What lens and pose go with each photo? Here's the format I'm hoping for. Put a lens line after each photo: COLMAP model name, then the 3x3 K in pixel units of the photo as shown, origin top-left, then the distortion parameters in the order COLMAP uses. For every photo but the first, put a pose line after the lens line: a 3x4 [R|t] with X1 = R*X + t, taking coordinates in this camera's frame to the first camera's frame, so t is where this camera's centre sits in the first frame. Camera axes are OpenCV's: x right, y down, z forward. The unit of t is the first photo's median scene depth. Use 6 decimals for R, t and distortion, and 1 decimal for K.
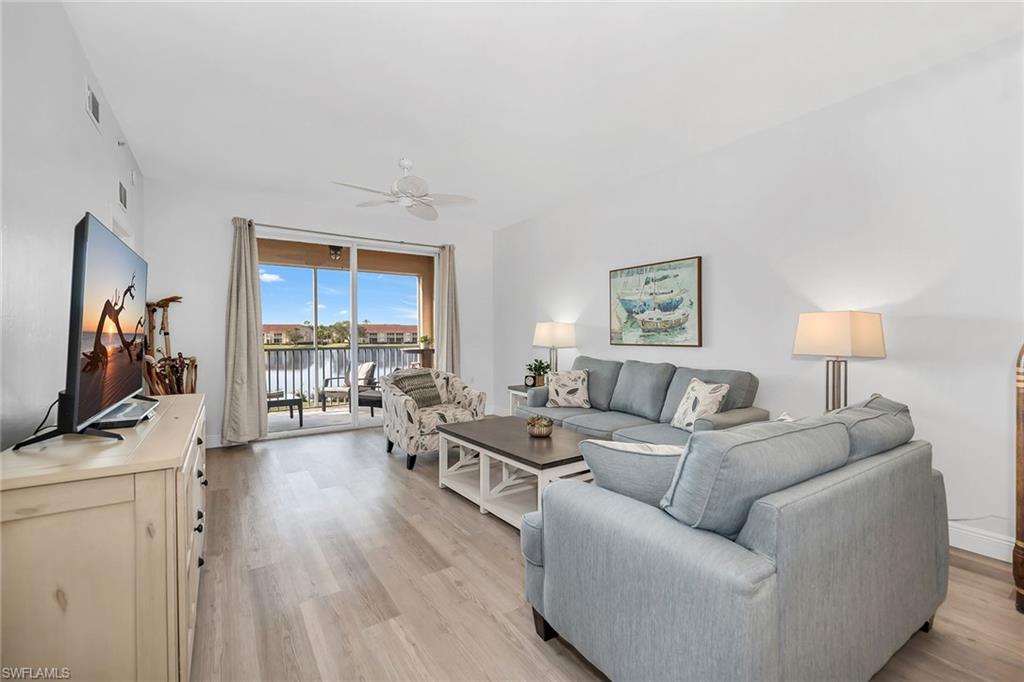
lens RADIAL K [[432.0, 0, 514.5], [0, 432.0, 338.7], [0, 0, 1]] dist [-0.000290, -0.000287]
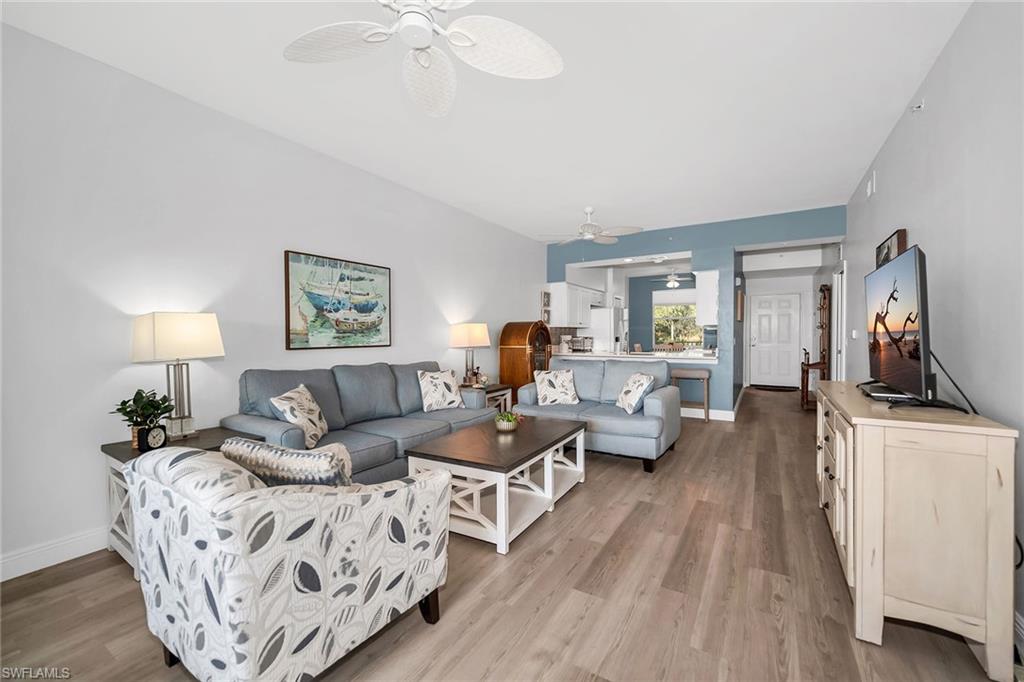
lens RADIAL K [[411.8, 0, 512.0], [0, 411.8, 341.0], [0, 0, 1]] dist [-0.000053, 0.000008]
pose [[-0.404280, -0.008852, 0.914592, -0.611167], [0.013022, 0.999796, 0.015433, -0.007102], [-0.914543, 0.018149, -0.404082, 0.978622]]
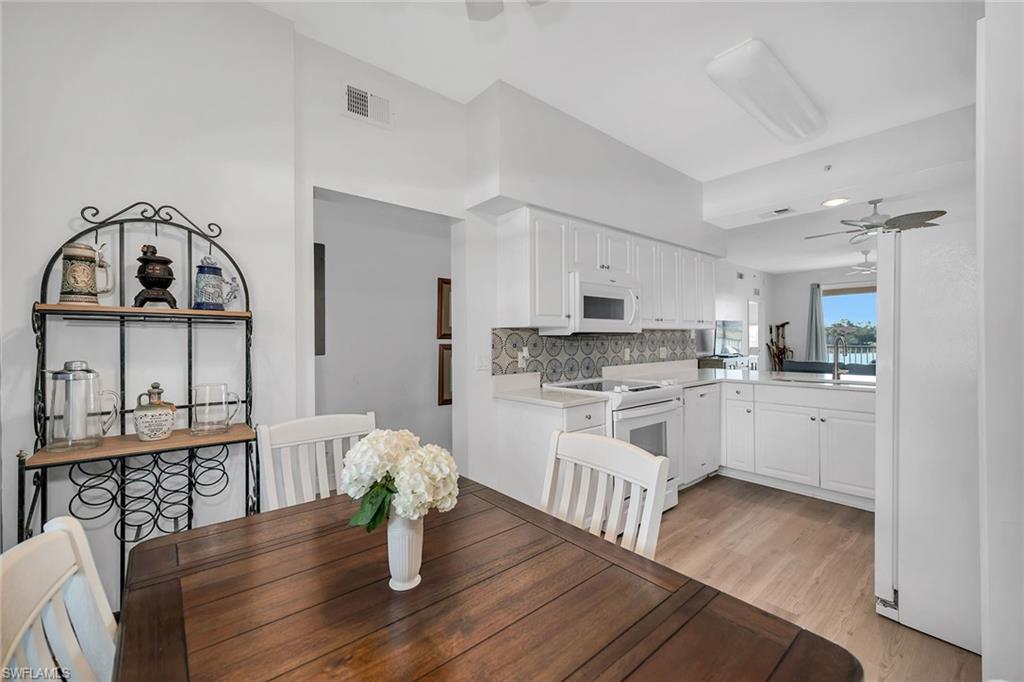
lens RADIAL K [[411.8, 0, 512.0], [0, 411.8, 341.0], [0, 0, 1]] dist [-0.000053, 0.000008]
pose [[0.108704, 0.005091, -0.994061, 1.326184], [-0.001092, 0.999987, 0.005002, -0.004237], [0.994074, 0.000542, 0.108708, -0.759144]]
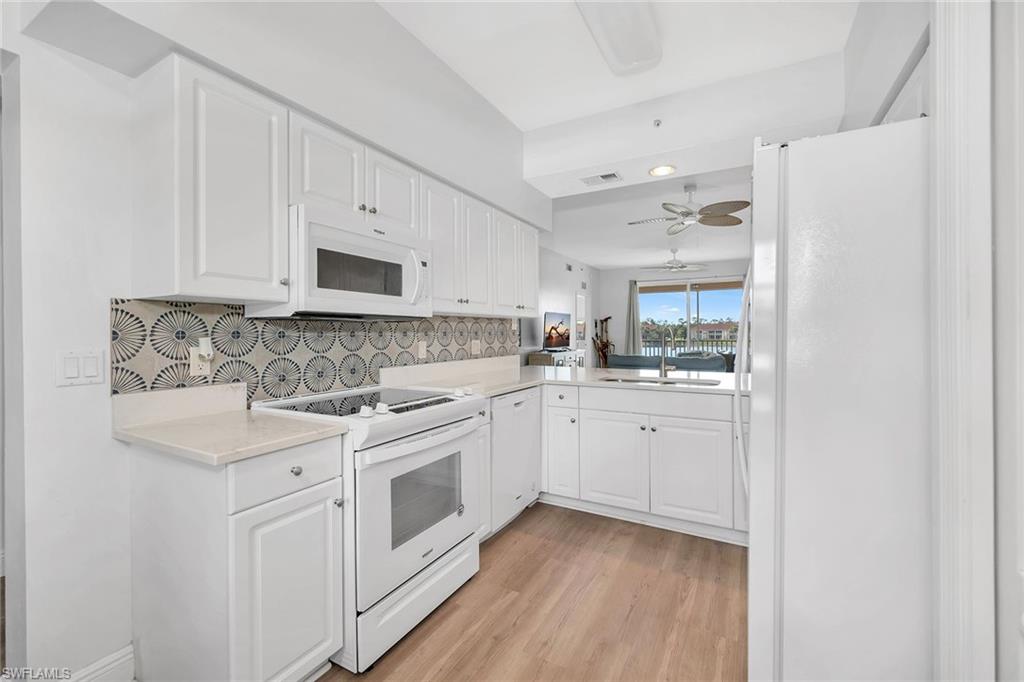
lens RADIAL K [[424.0, 0, 509.9], [0, 424.0, 334.9], [0, 0, 1]] dist [0.000096, 0.000036]
pose [[0.454038, 0.003472, -0.890976, 1.110589], [-0.005657, 0.999983, 0.001014, 0.004848], [0.890964, 0.004580, 0.454050, -0.592525]]
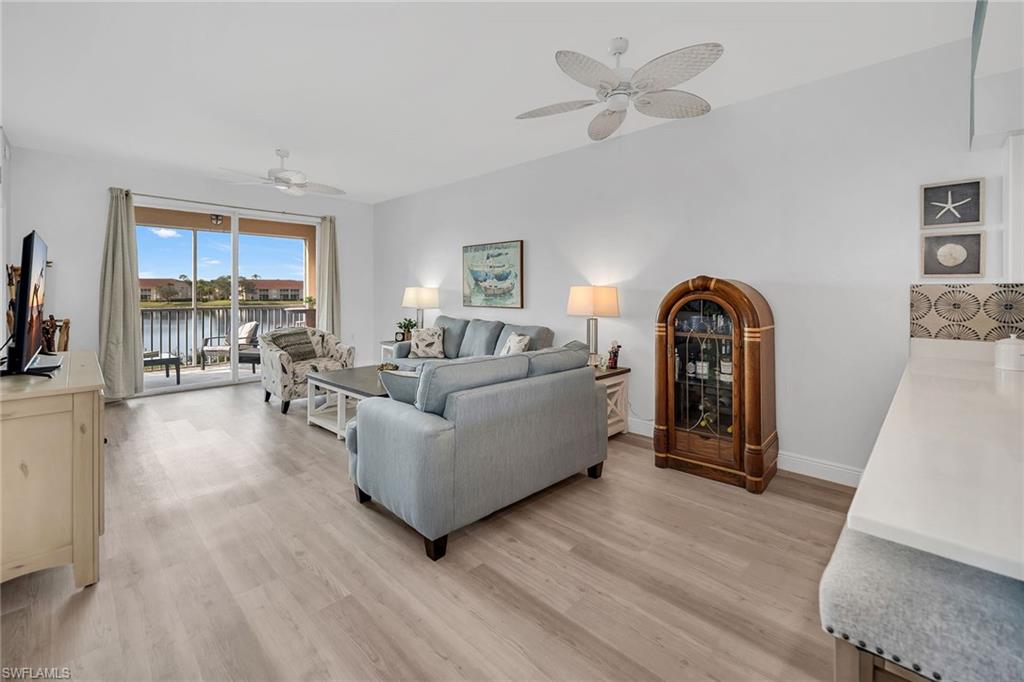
lens RADIAL K [[427.0, 0, 505.7], [0, 427.0, 292.2], [0, 0, 1]] dist [-0.000869, -0.000181]
pose [[0.980198, 0.004523, 0.197969, 0.104169], [-0.002850, 0.999958, -0.008732, -0.016755], [-0.198001, 0.007994, 0.980169, -0.231456]]
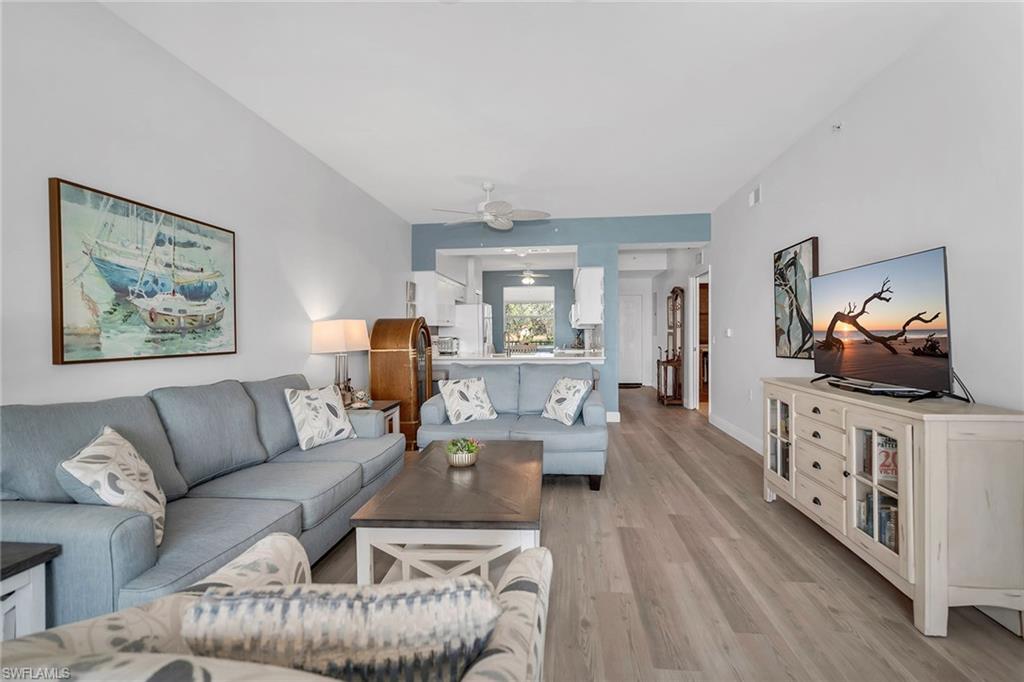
lens RADIAL K [[458.0, 0, 515.2], [0, 458.0, 339.5], [0, 0, 1]] dist [-0.000844, -0.000086]
pose [[-0.760499, 0.001636, 0.649337, -0.387028], [0.016516, 0.999722, 0.016824, -0.009304], [-0.649129, 0.023518, -0.760315, 1.097621]]
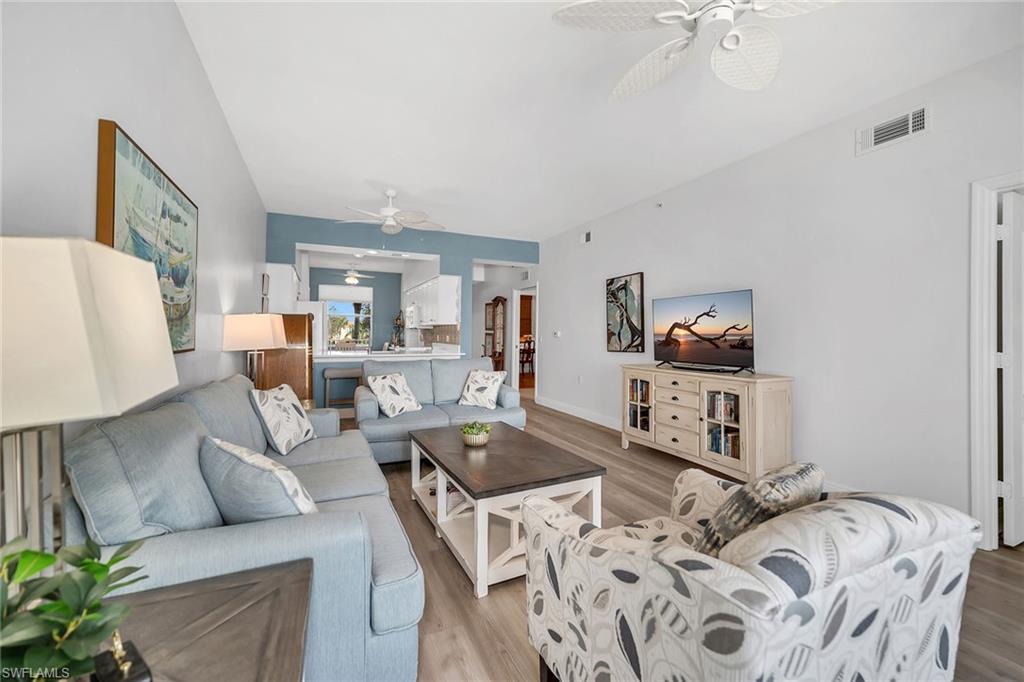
lens RADIAL K [[420.1, 0, 514.9], [0, 420.1, 330.4], [0, 0, 1]] dist [-0.002299, -0.000324]
pose [[-0.987614, -0.003058, 0.156870, -0.111141], [-0.002985, 0.999995, 0.000701, -0.010832], [-0.156872, 0.000225, -0.987619, 1.305789]]
